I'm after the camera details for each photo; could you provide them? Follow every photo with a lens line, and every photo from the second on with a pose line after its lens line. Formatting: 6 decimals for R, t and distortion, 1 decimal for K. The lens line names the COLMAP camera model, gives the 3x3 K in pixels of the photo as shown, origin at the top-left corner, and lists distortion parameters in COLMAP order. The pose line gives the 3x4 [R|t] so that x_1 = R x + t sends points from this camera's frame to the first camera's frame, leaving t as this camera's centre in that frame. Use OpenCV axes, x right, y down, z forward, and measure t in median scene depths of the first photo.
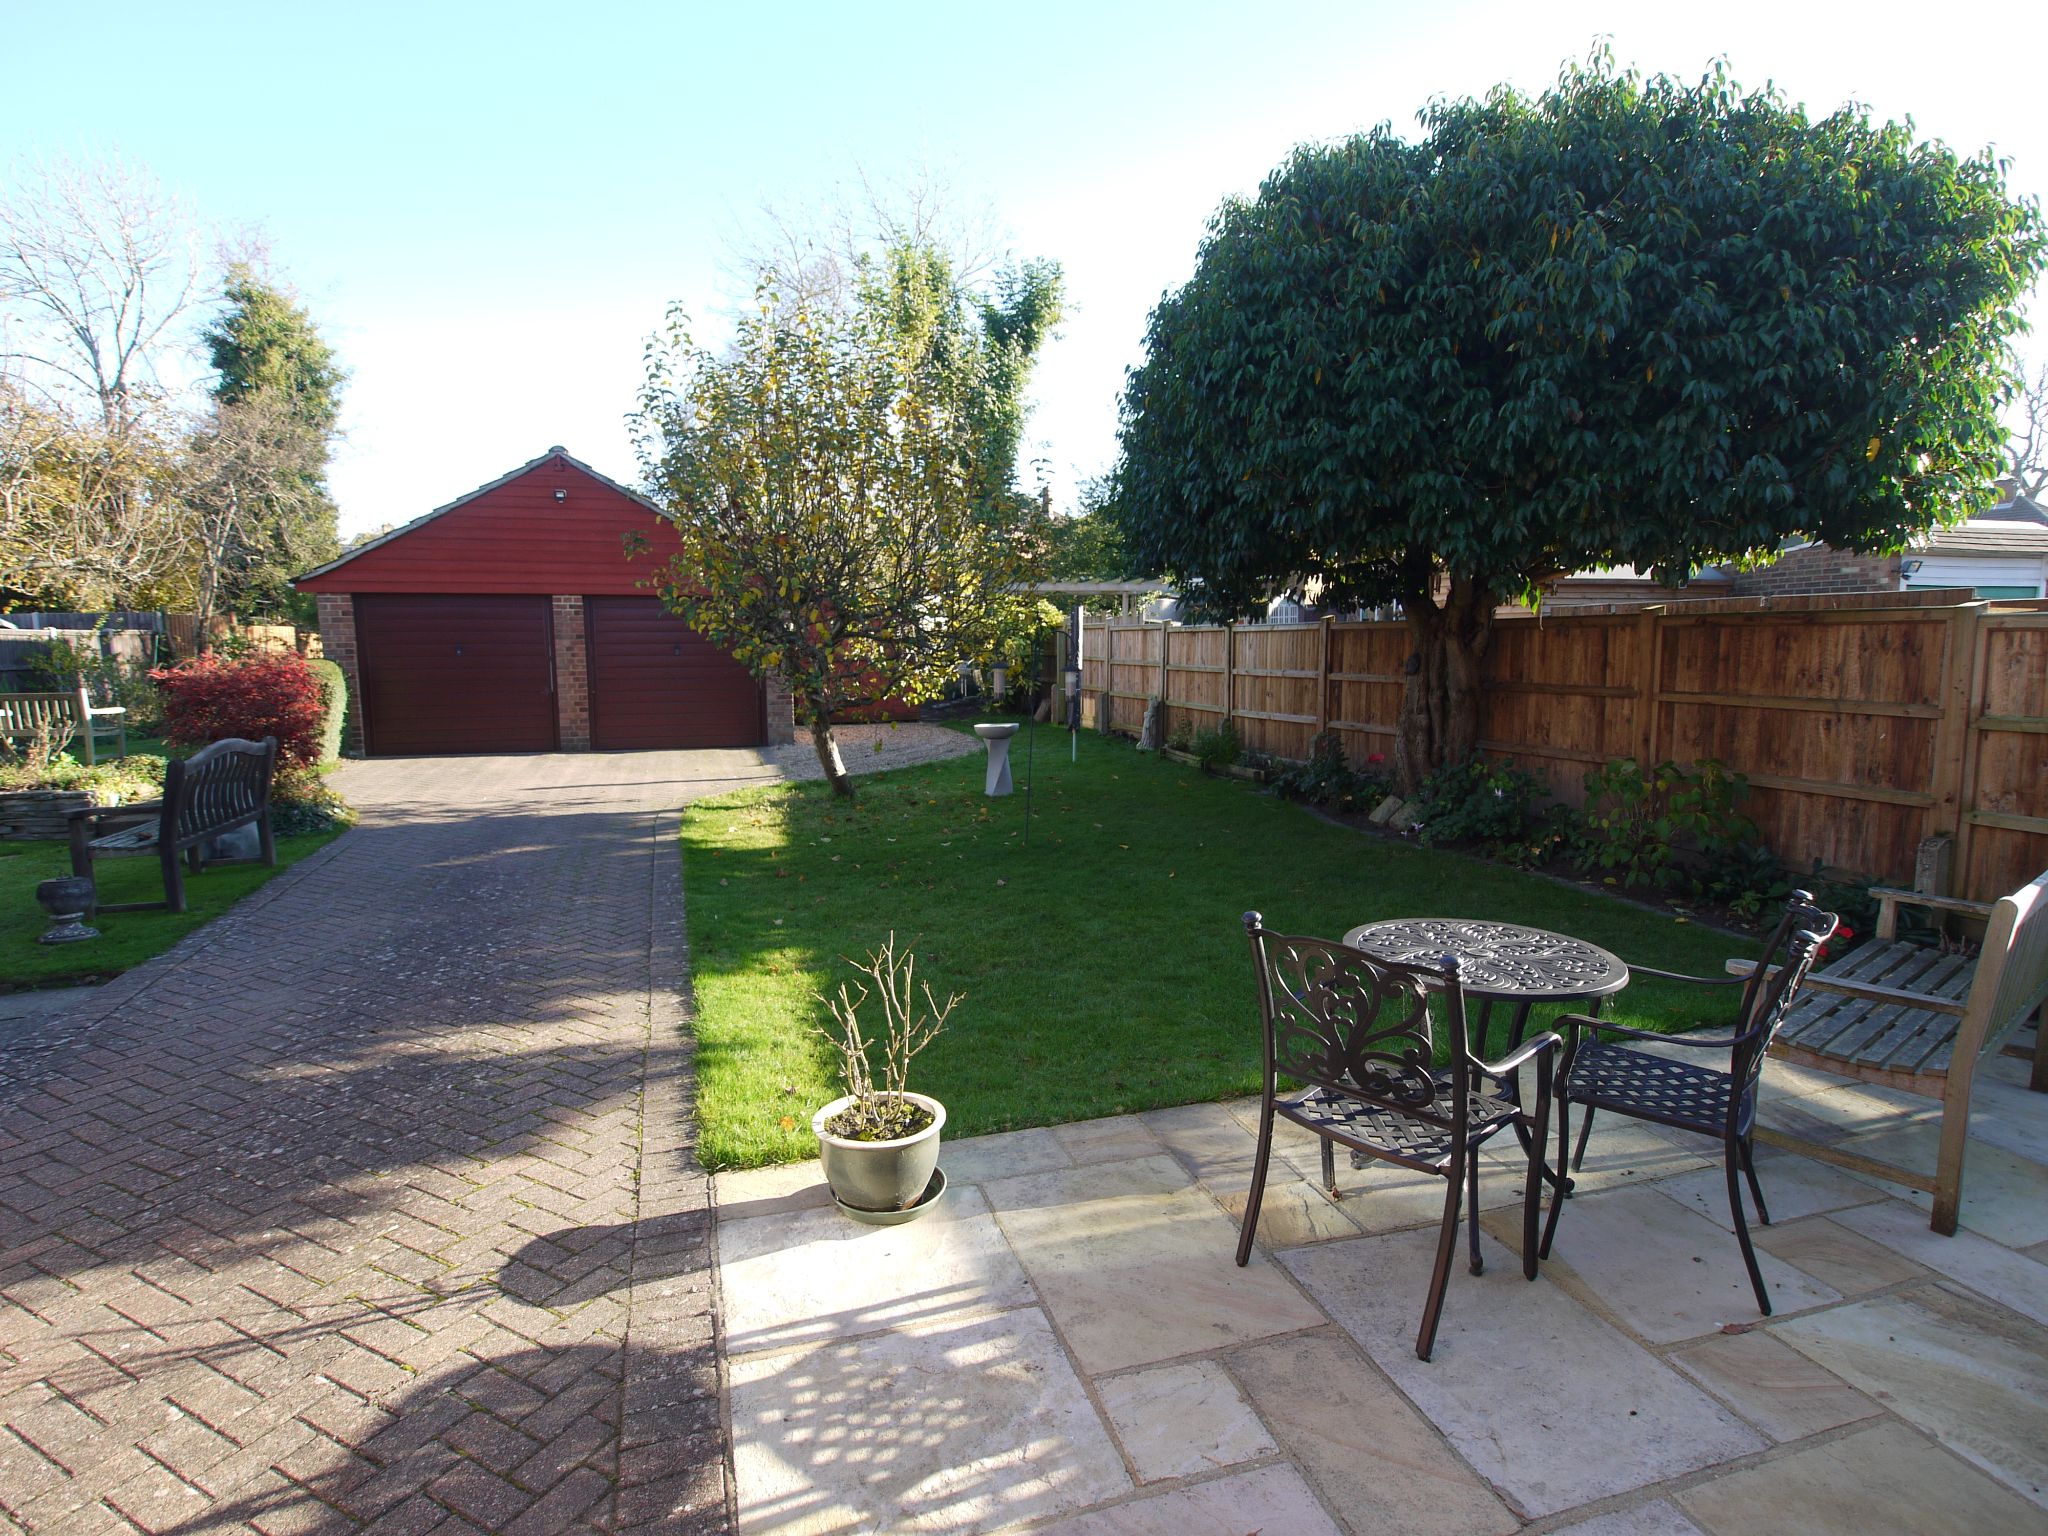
lens RADIAL K [[1076.9, 0, 1006.3], [0, 1076.9, 767.3], [0, 0, 1]] dist [-0.010763, -0.001357]
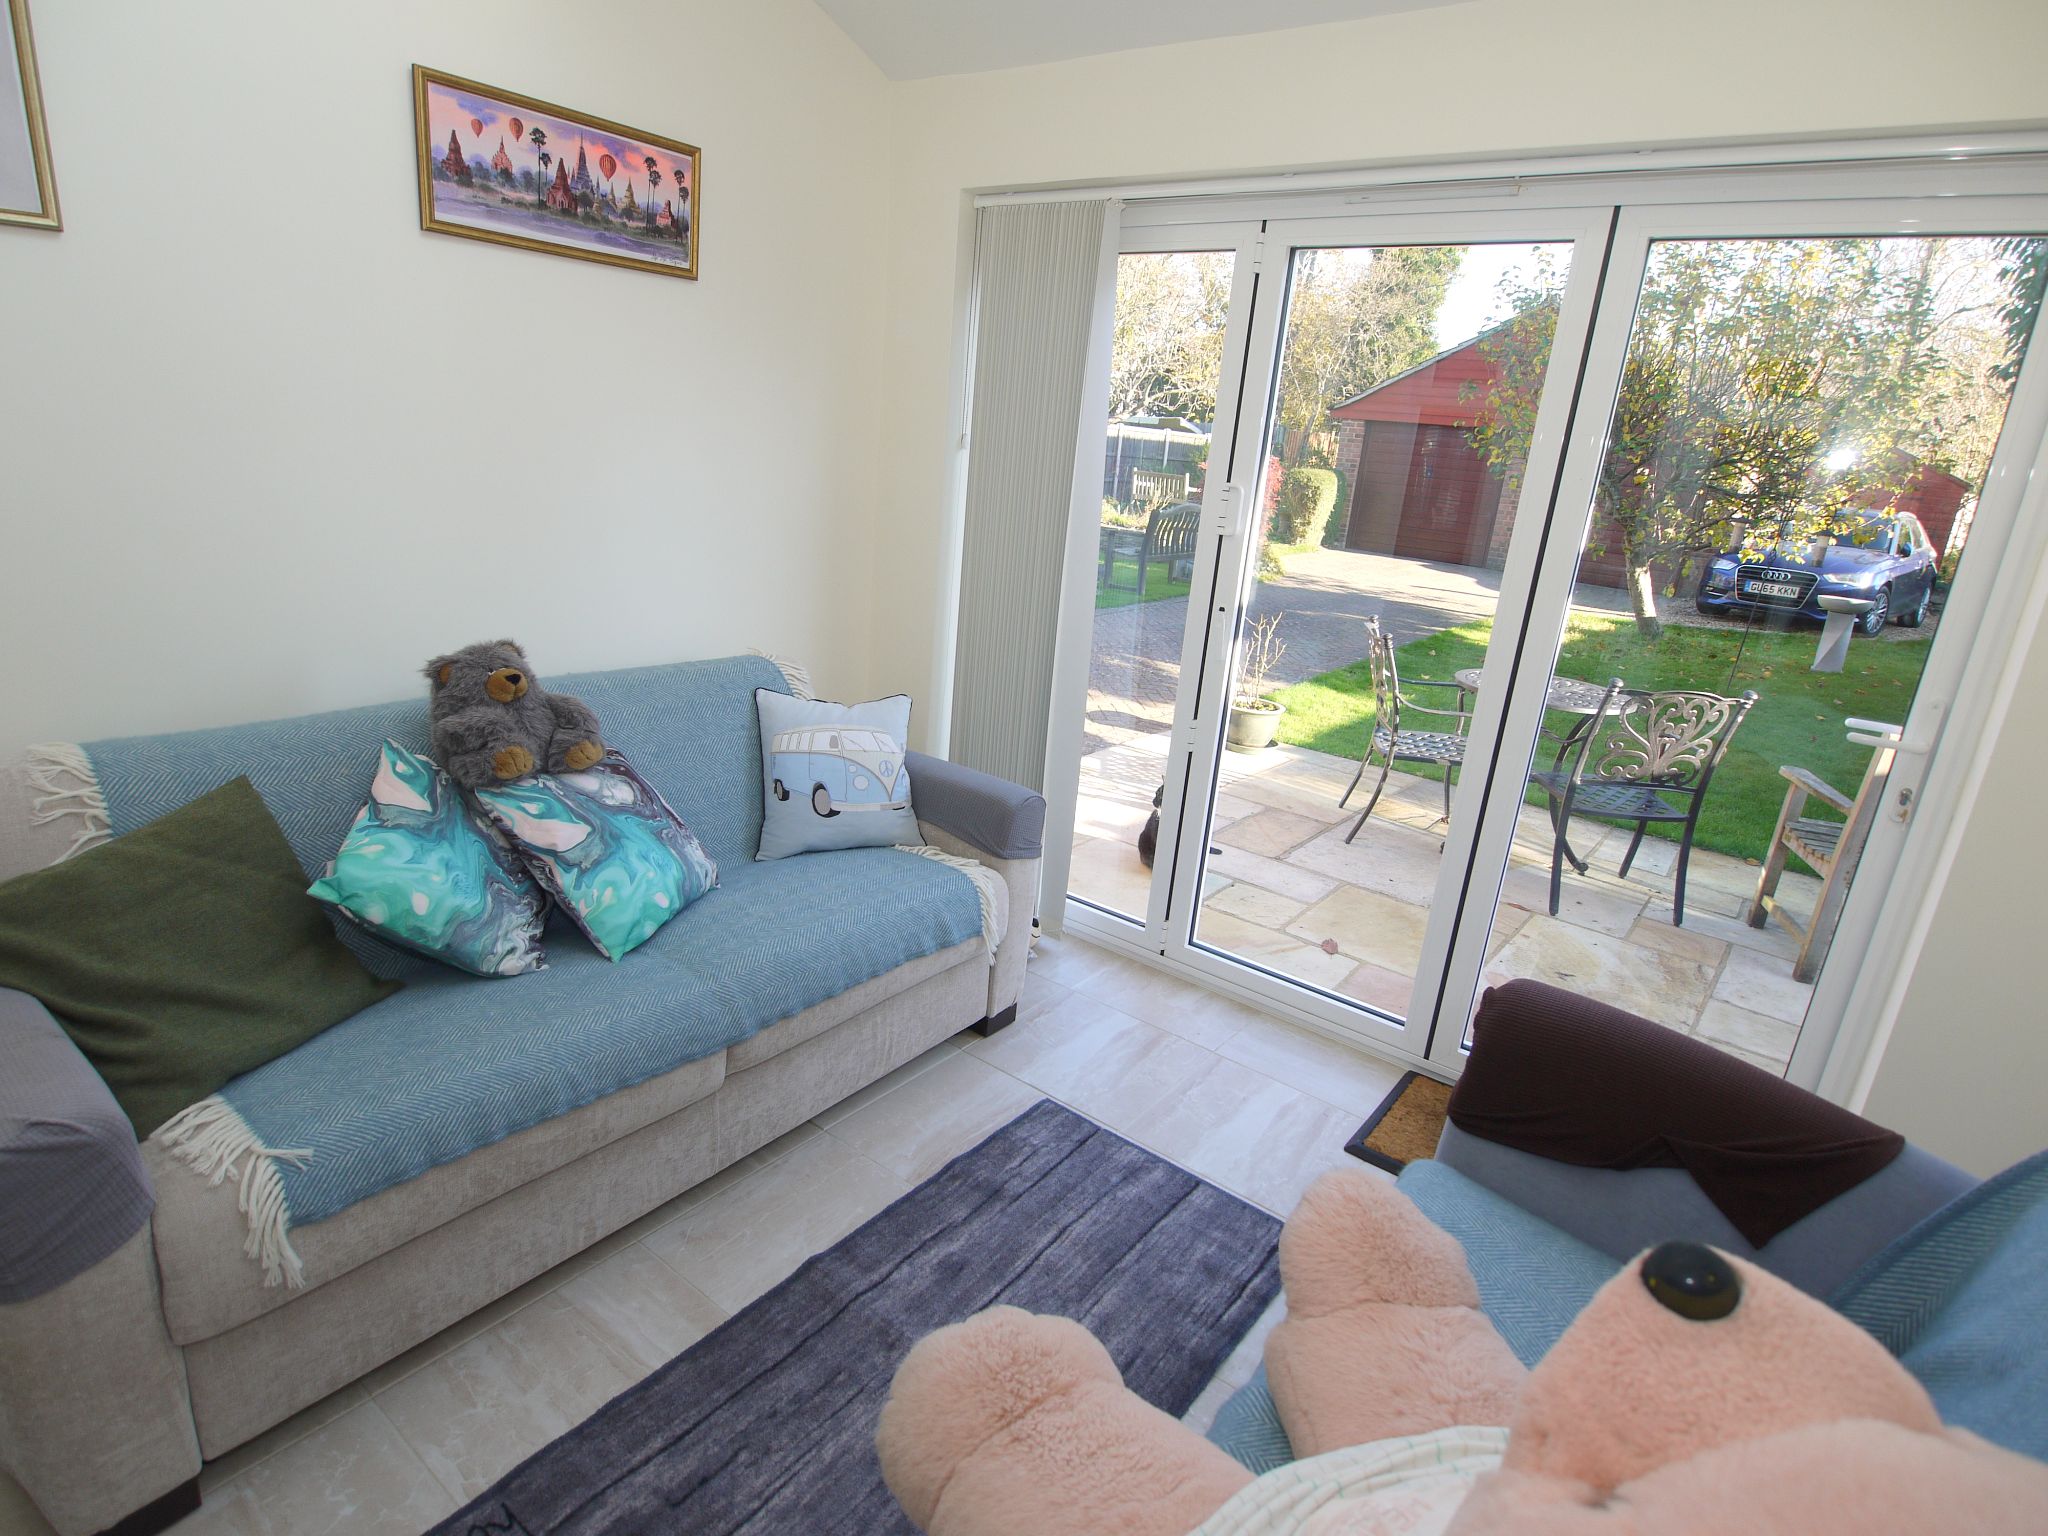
lens RADIAL K [[1076.9, 0, 1016.0], [0, 1076.9, 768.2], [0, 0, 1]] dist [-0.010763, -0.001357]
pose [[0.575764, 0.293800, -0.763006, 0.628279], [-0.177007, 0.955867, 0.234493, 0.023610], [0.798226, 0.000044, 0.602358, -0.286425]]
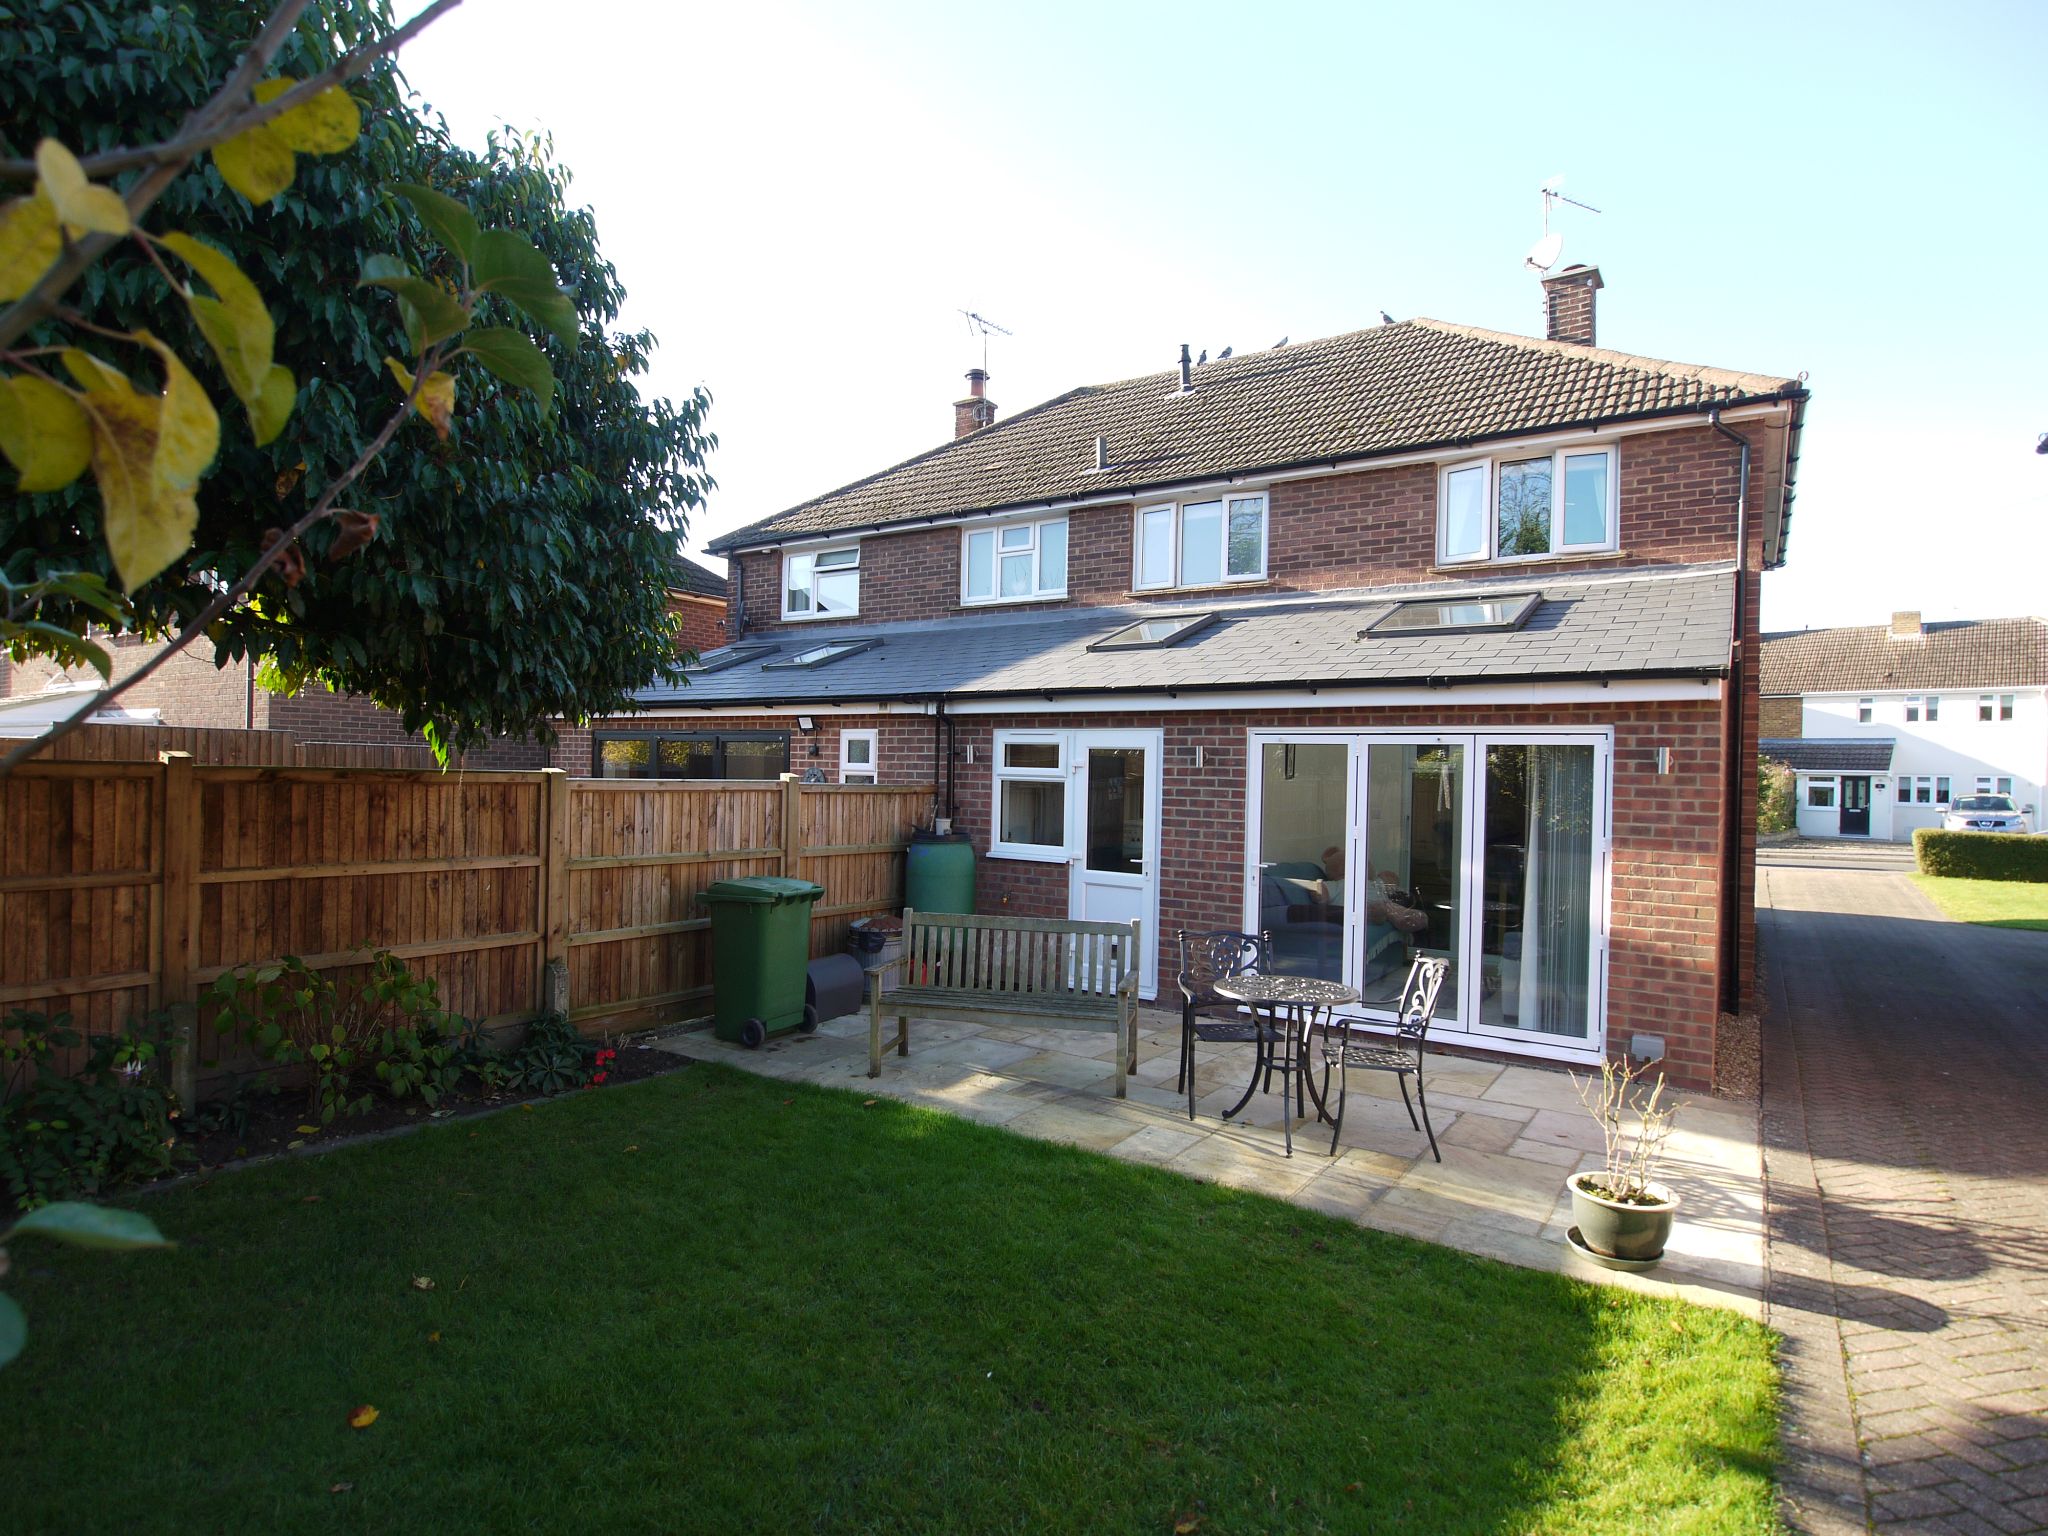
lens RADIAL K [[1076.9, 0, 1015.2], [0, 1076.9, 772.0], [0, 0, 1]] dist [-0.010763, -0.001357]
pose [[-0.618932, -0.005549, 0.785425, -0.374297], [0.070479, 0.995549, 0.062572, -0.180255], [-0.782276, 0.094084, -0.615785, 1.268268]]
